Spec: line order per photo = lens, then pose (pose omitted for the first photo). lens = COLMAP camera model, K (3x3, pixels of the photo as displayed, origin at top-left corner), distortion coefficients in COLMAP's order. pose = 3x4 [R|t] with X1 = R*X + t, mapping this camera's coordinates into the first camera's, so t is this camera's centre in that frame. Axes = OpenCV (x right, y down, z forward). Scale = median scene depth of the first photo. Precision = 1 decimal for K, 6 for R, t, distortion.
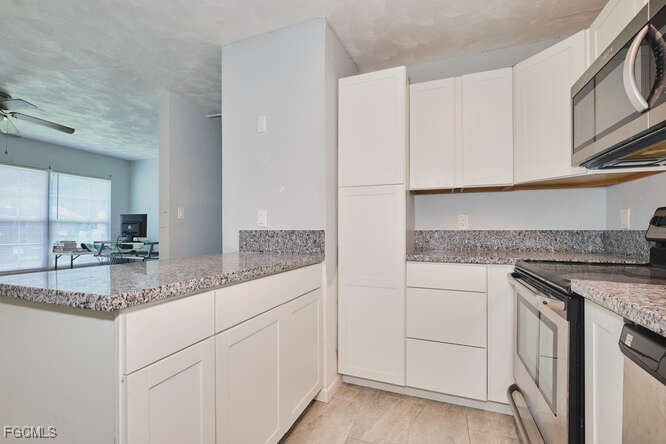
lens RADIAL K [[291.9, 0, 329.6], [0, 291.9, 228.4], [0, 0, 1]] dist [-0.001332, -0.000583]
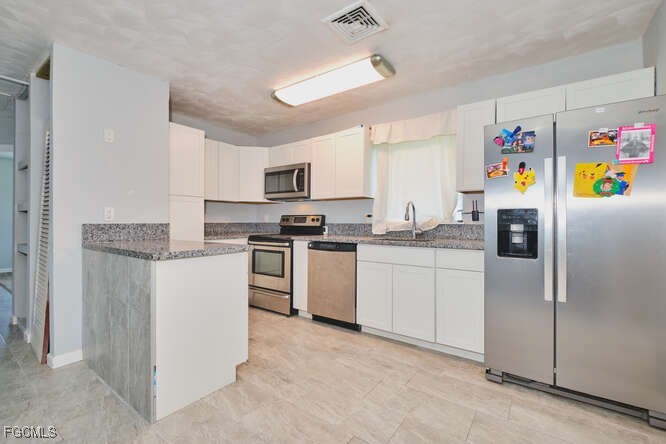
lens RADIAL K [[292.2, 0, 329.1], [0, 292.2, 220.4], [0, 0, 1]] dist [-0.001751, -0.000585]
pose [[0.265990, 0.002925, 0.963971, -1.229077], [-0.006171, 0.999980, -0.001332, -0.011540], [-0.963956, -0.005595, 0.266003, -0.209930]]
